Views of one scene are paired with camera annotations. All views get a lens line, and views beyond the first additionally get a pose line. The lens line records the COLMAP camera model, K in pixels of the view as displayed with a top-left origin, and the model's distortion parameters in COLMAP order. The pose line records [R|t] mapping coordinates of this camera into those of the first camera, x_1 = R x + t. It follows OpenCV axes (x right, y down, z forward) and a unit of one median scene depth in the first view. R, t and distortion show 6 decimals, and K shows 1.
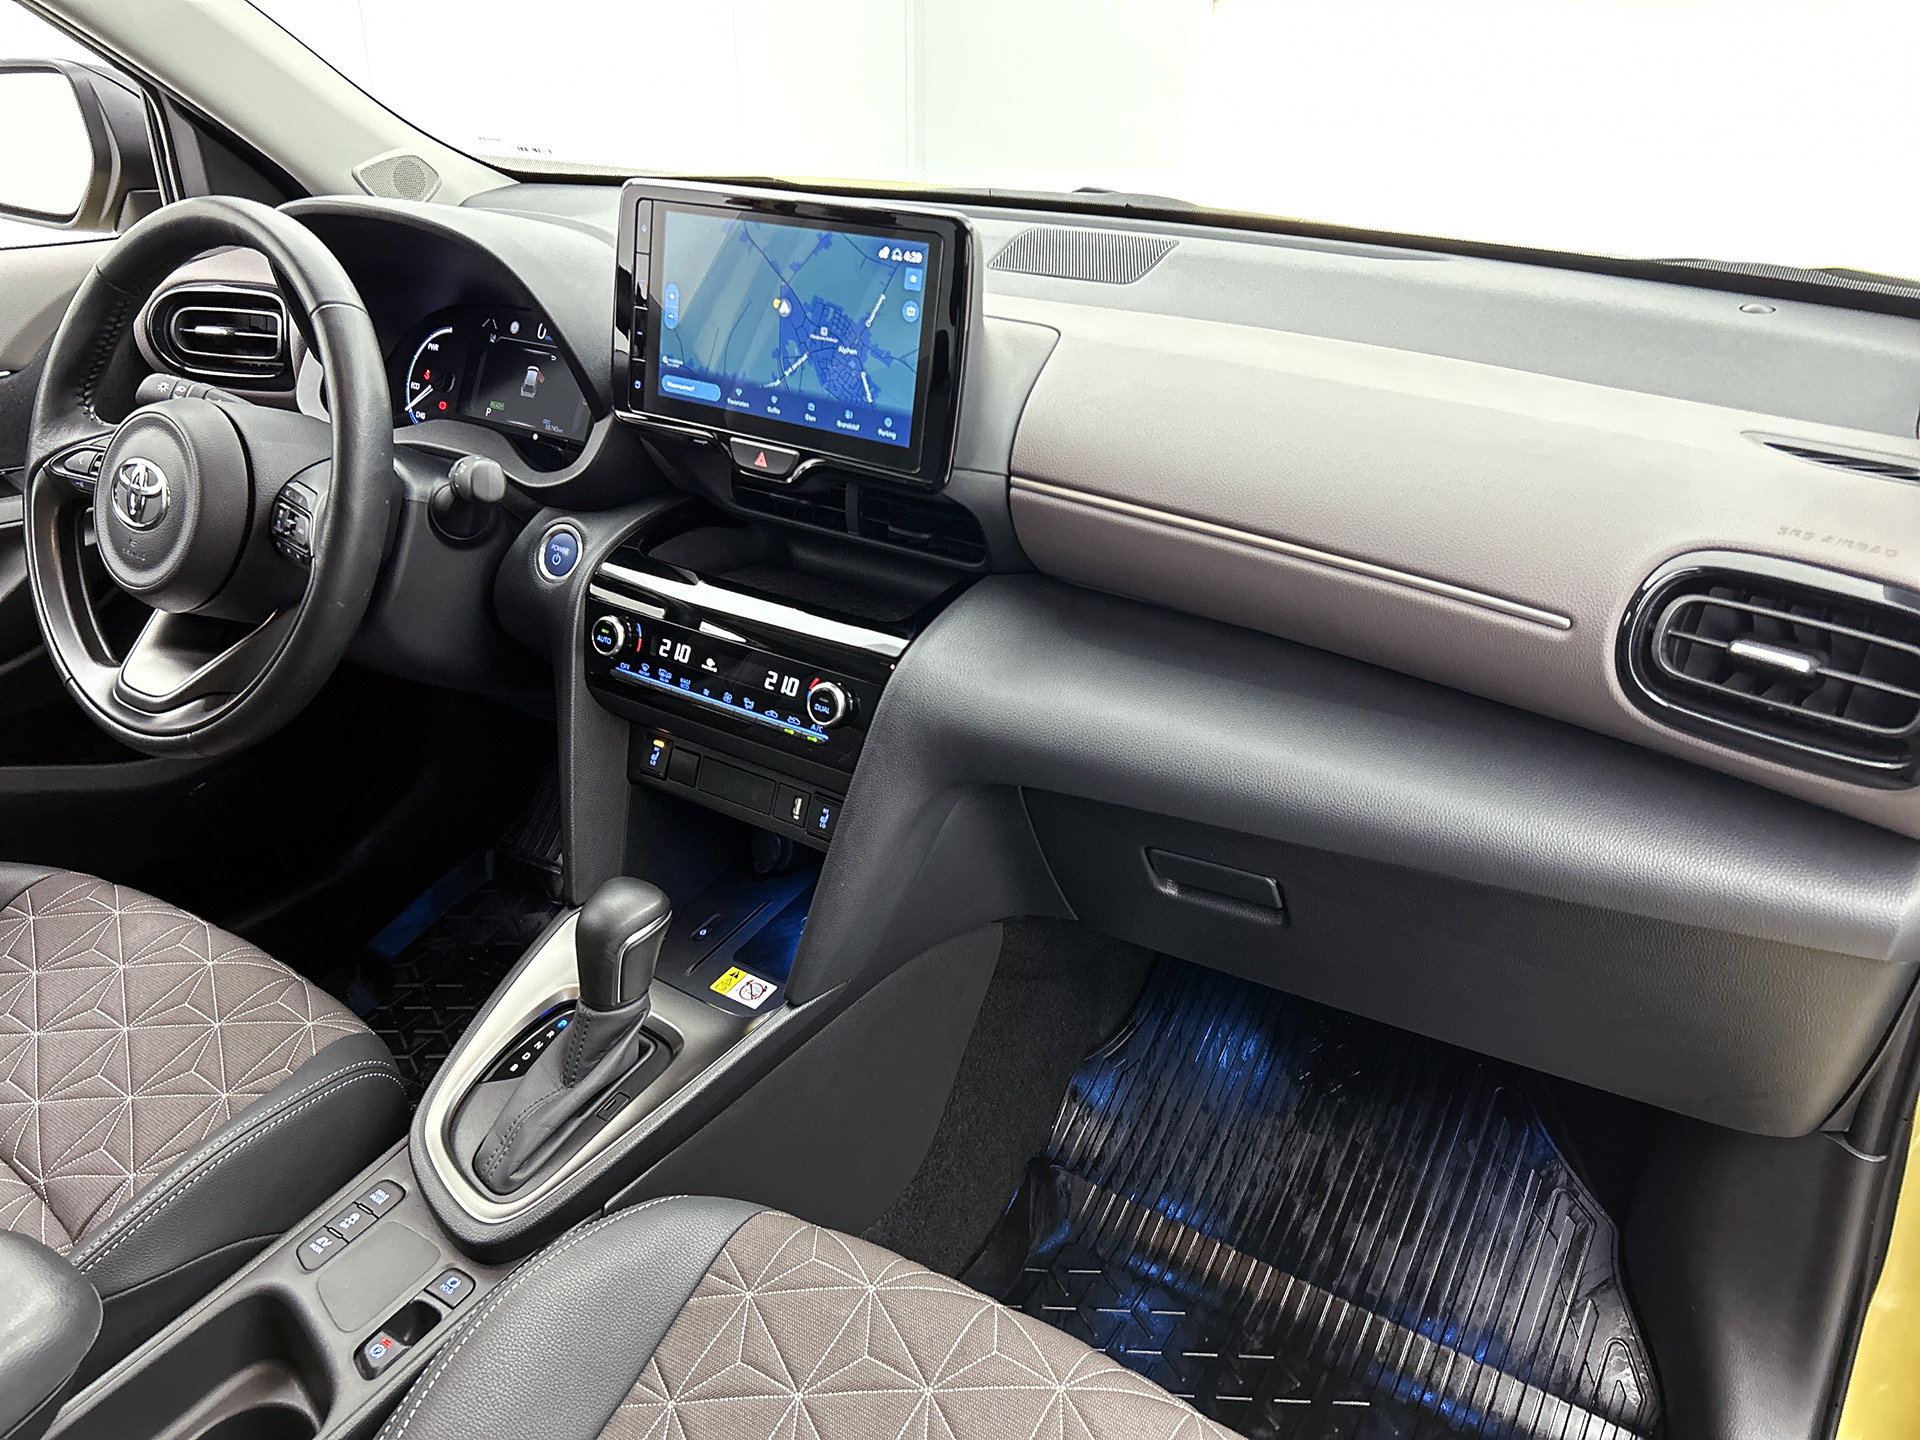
lens RADIAL K [[1470.4, 0, 978.8], [0, 1470.4, 724.1], [0, 0, 1]] dist [0.056123, -0.048687]
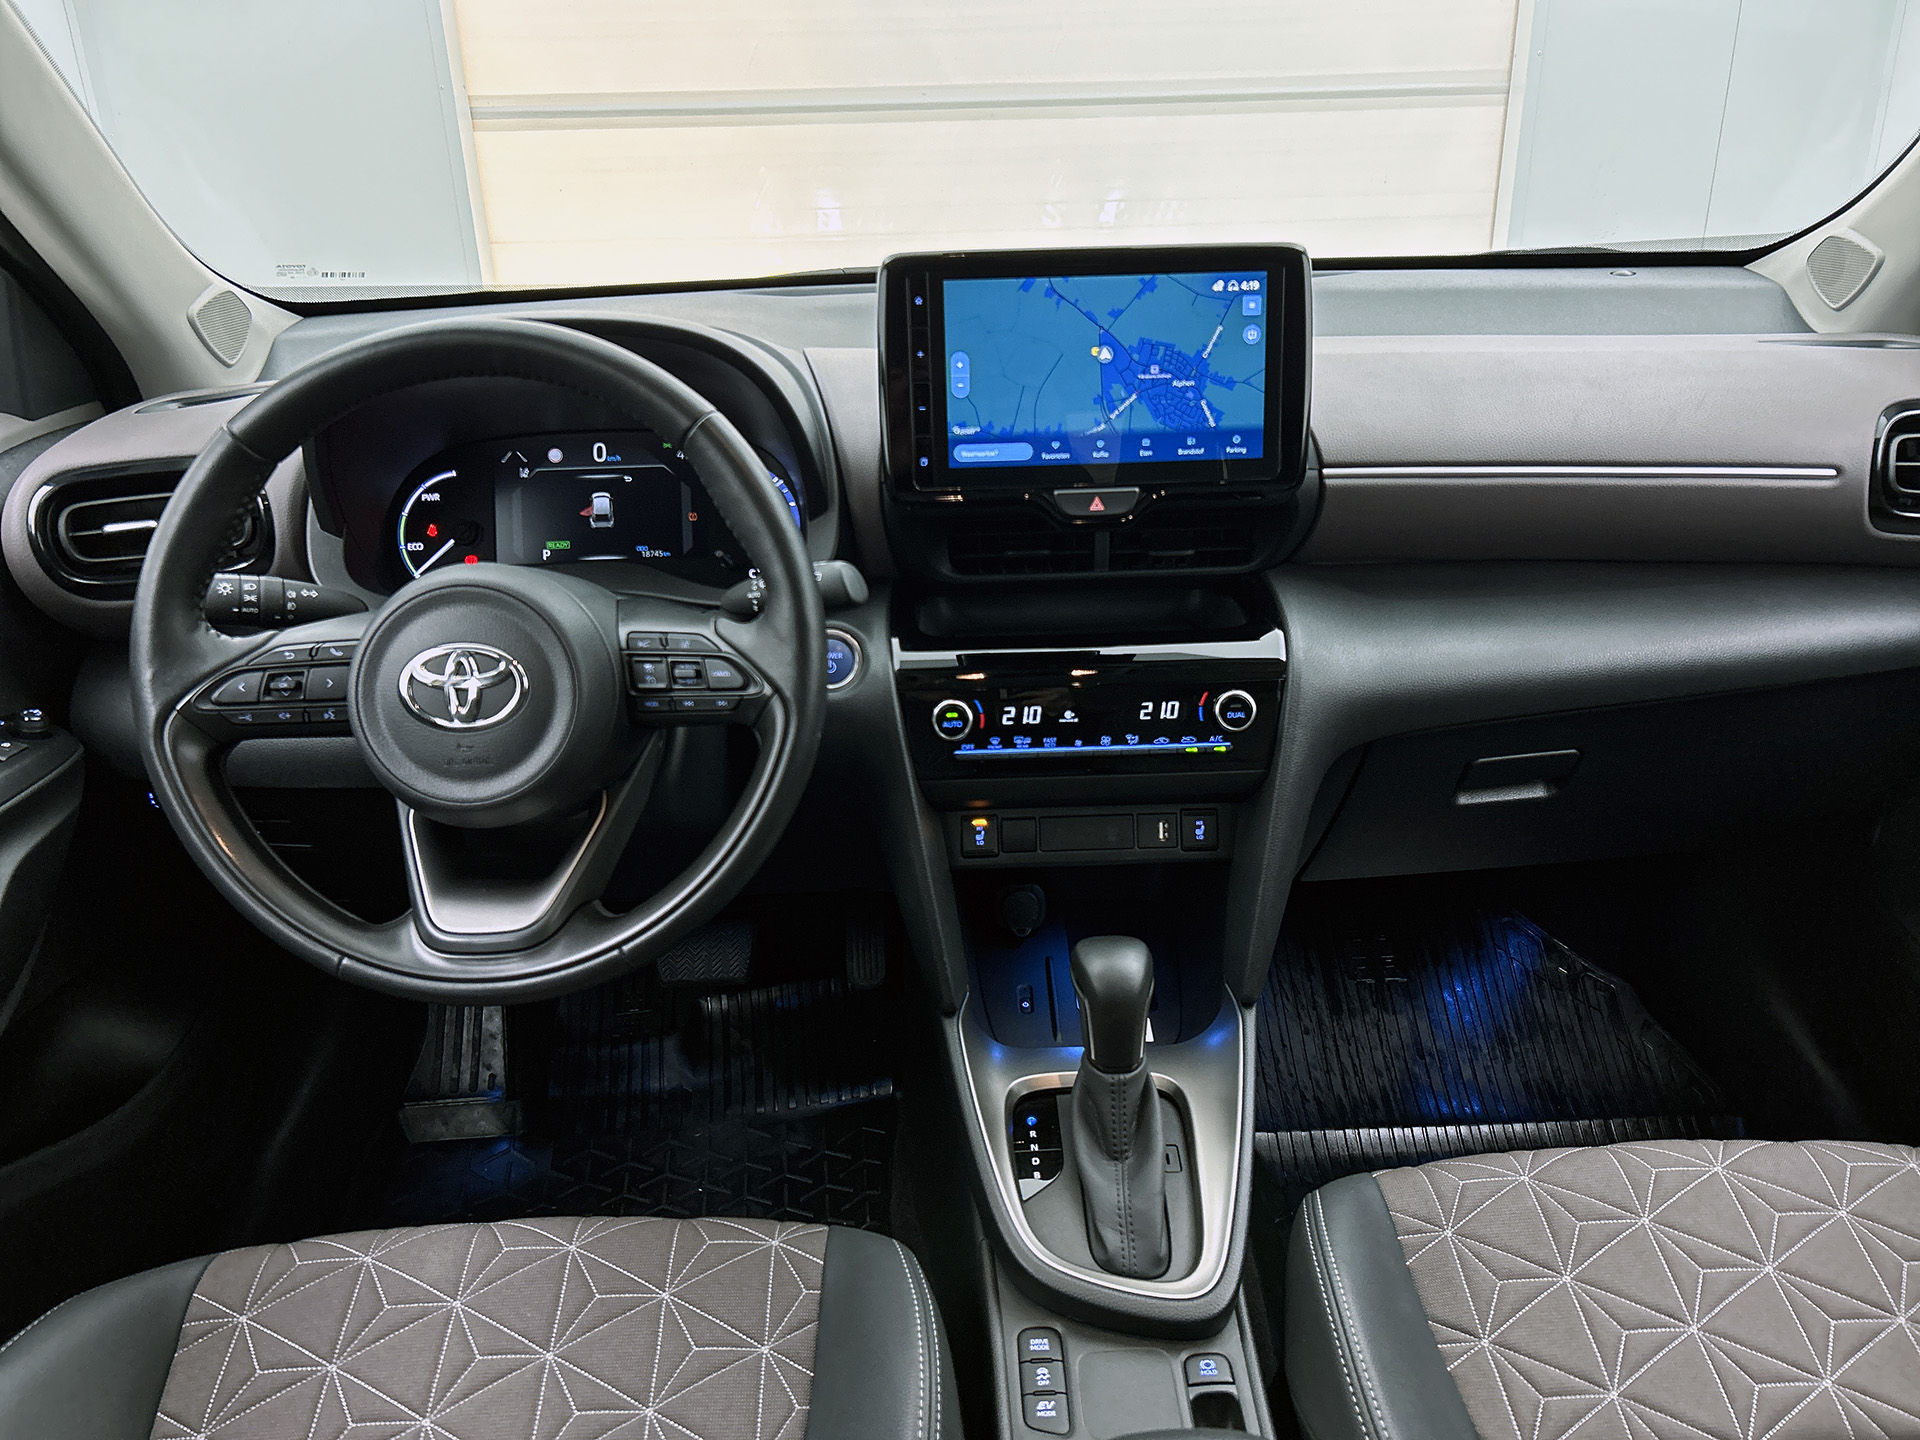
lens RADIAL K [[1470.4, 0, 982.6], [0, 1470.4, 742.2], [0, 0, 1]] dist [0.056123, -0.048687]
pose [[0.815498, -0.257825, 0.518159, -0.808807], [0.287318, 0.957528, 0.024255, -0.069556], [-0.502405, 0.129097, 0.854940, 0.187799]]
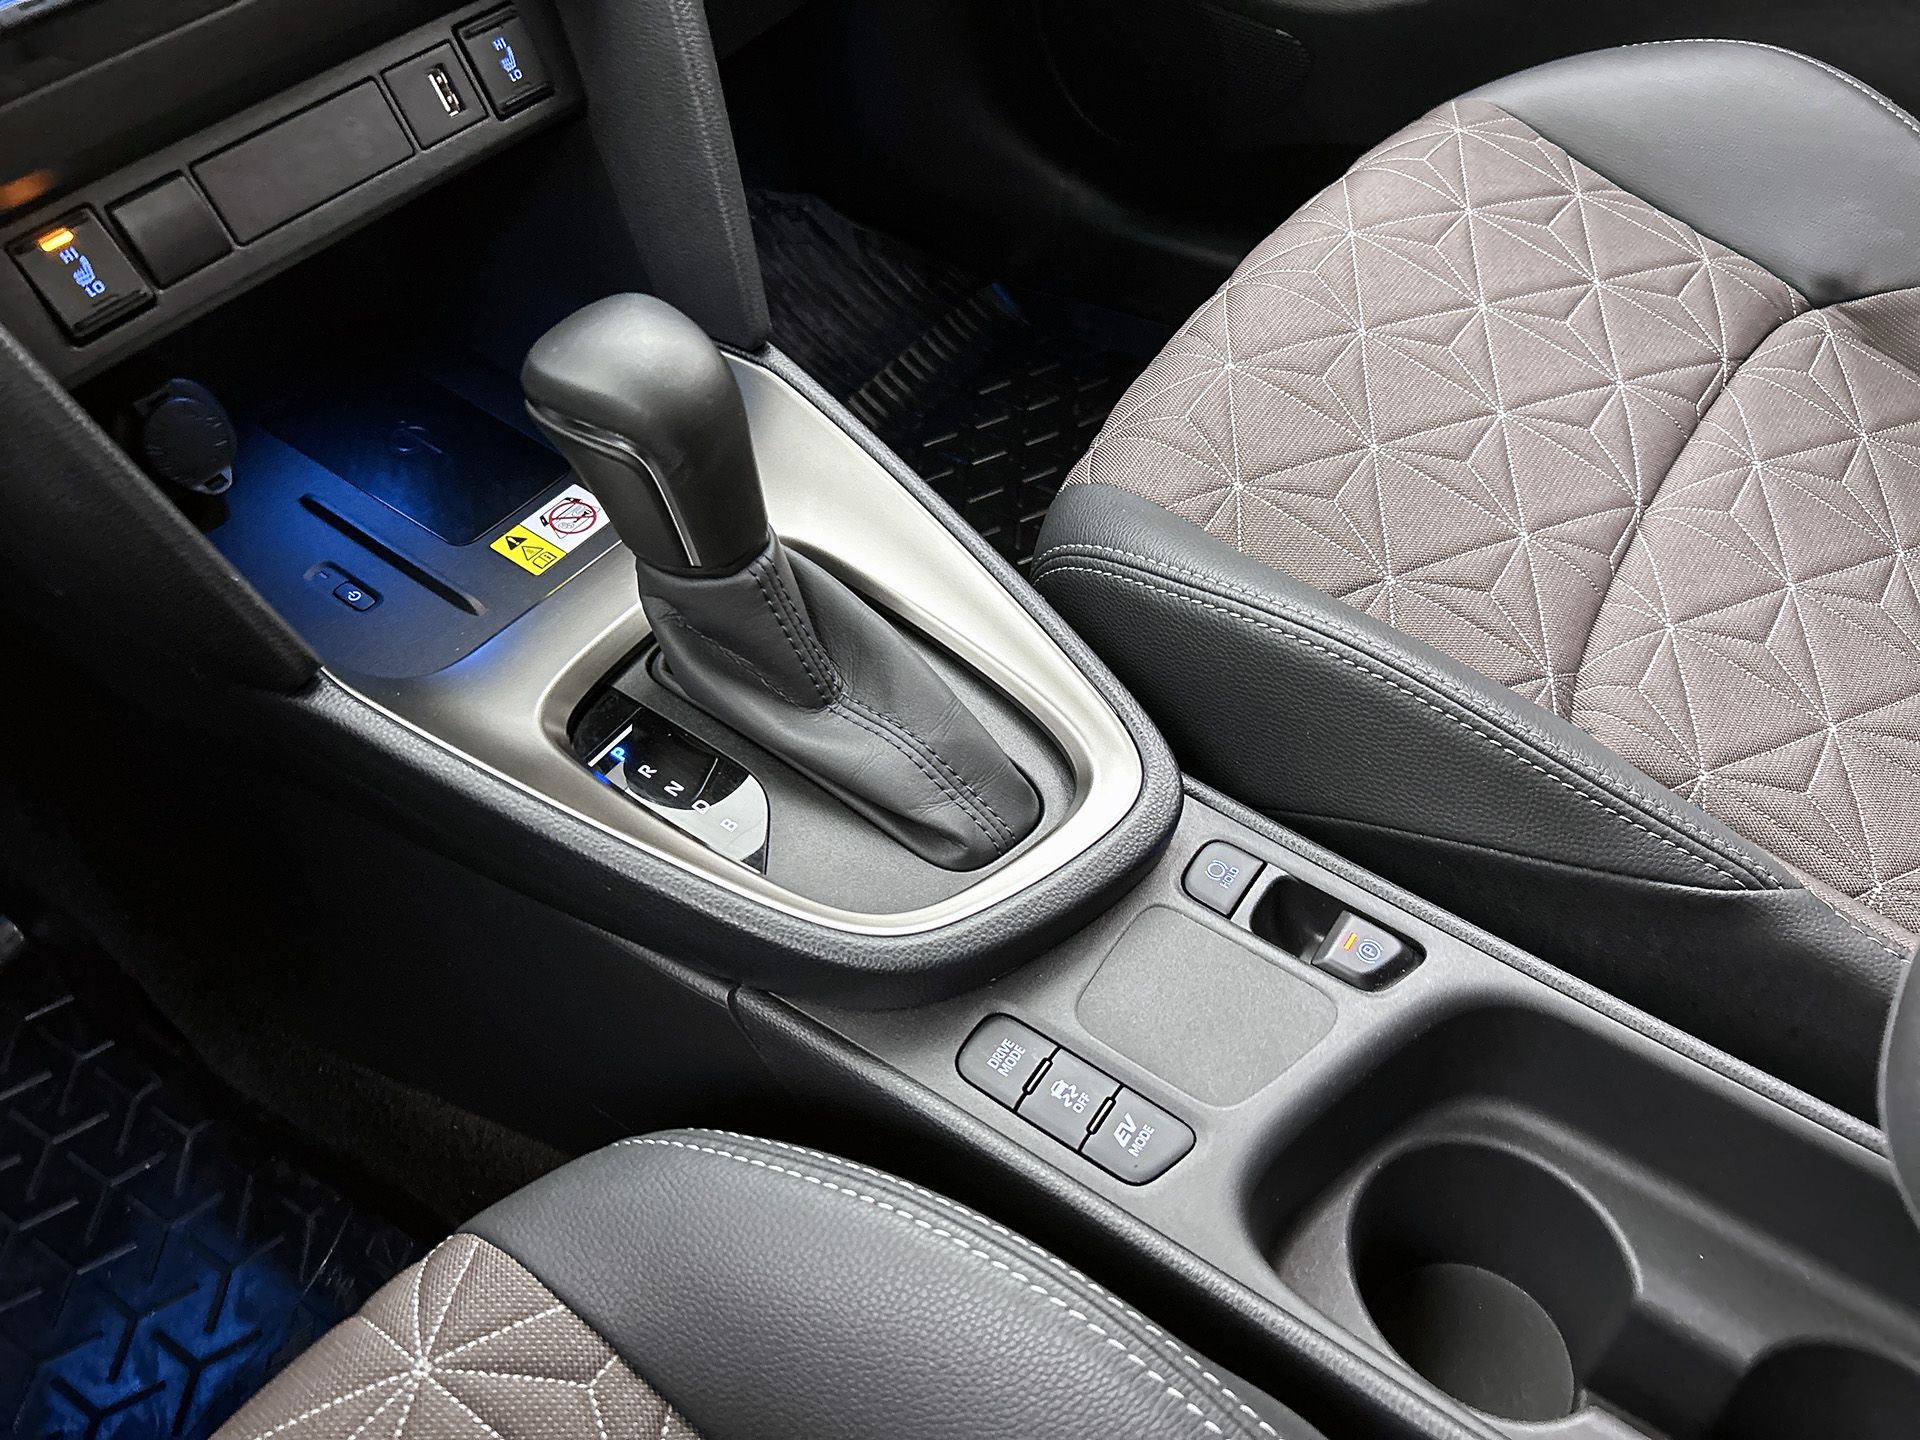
lens RADIAL K [[1470.4, 0, 969.5], [0, 1470.4, 716.0], [0, 0, 1]] dist [0.056123, -0.048687]
pose [[0.029716, -0.739699, 0.672281, -0.636969], [0.497548, 0.594280, 0.631884, -0.045669], [-0.866927, 0.315715, 0.385696, 0.794037]]
